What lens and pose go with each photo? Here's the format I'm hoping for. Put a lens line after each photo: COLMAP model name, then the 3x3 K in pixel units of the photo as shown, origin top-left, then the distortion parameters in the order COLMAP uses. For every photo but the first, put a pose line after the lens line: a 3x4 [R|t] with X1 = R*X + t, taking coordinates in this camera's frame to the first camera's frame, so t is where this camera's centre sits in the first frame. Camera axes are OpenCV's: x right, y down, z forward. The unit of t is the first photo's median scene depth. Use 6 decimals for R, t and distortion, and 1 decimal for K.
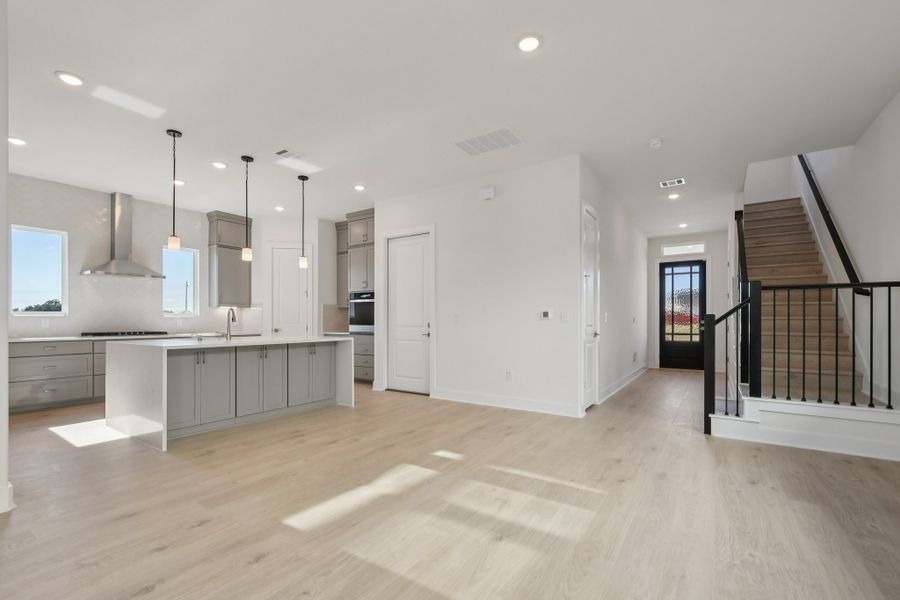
lens RADIAL K [[395.6, 0, 446.0], [0, 395.6, 318.4], [0, 0, 1]] dist [0.000517, -0.001524]
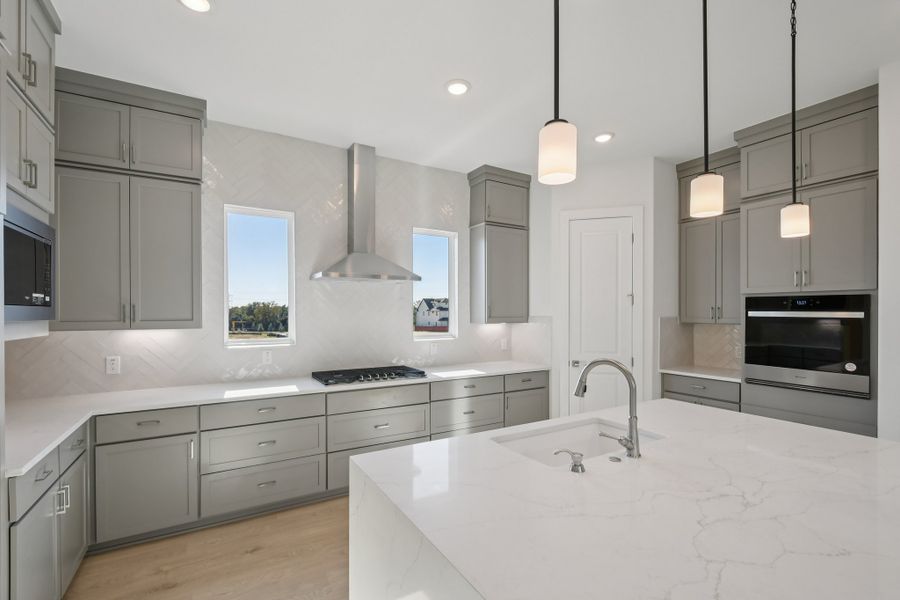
lens RADIAL K [[396.8, 0, 446.4], [0, 396.8, 314.3], [0, 0, 1]] dist [-0.000547, -0.000816]
pose [[0.903554, 0.001389, -0.428472, -0.448200], [0.001921, 0.999972, 0.007293, -0.058063], [0.428469, -0.007413, 0.903526, 0.509851]]
